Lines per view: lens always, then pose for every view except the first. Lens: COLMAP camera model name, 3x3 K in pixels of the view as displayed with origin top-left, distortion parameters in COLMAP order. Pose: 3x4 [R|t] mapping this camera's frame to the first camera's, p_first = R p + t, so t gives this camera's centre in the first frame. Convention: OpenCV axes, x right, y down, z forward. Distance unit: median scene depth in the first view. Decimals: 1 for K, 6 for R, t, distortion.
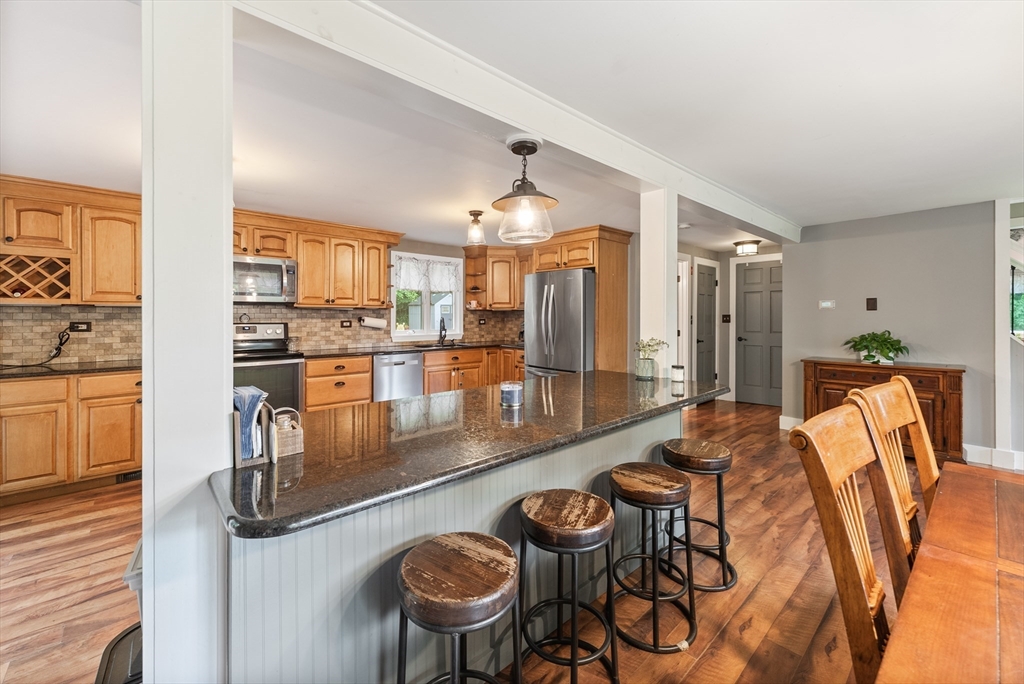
lens RADIAL K [[411.5, 0, 548.9], [0, 411.5, 320.5], [0, 0, 1]] dist [0.000576, 0.000088]
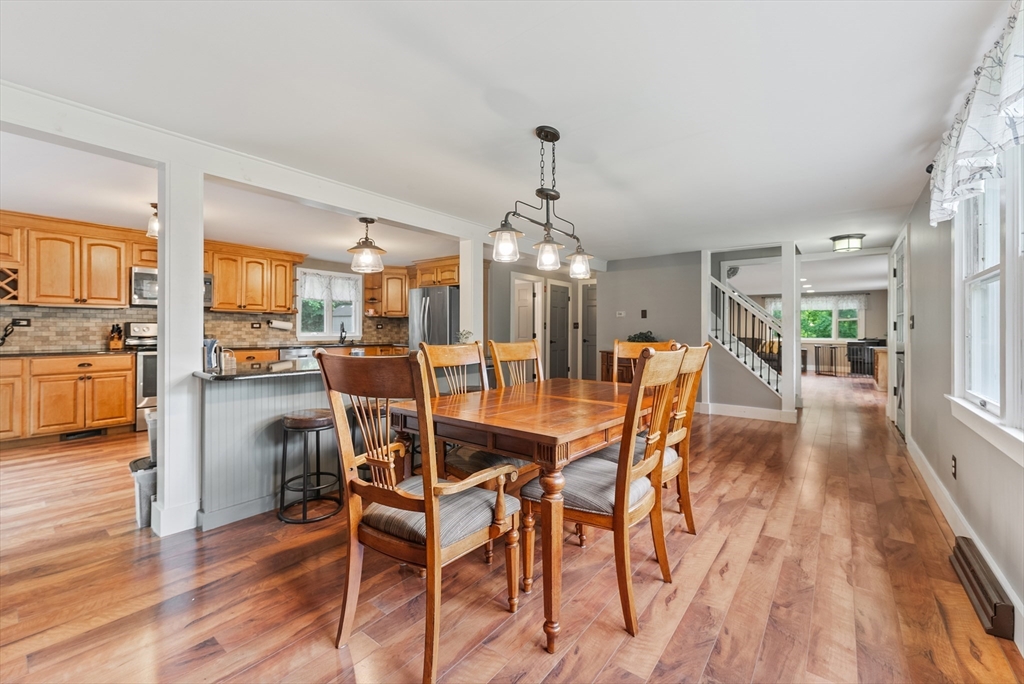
lens RADIAL K [[395.7, 0, 551.9], [0, 395.7, 333.6], [0, 0, 1]] dist [0.000724, 0.000112]
pose [[0.982735, 0.002206, 0.185008, 0.181019], [-0.002069, 0.999997, -0.000930, 0.035139], [-0.185009, 0.000532, 0.982737, -0.375114]]
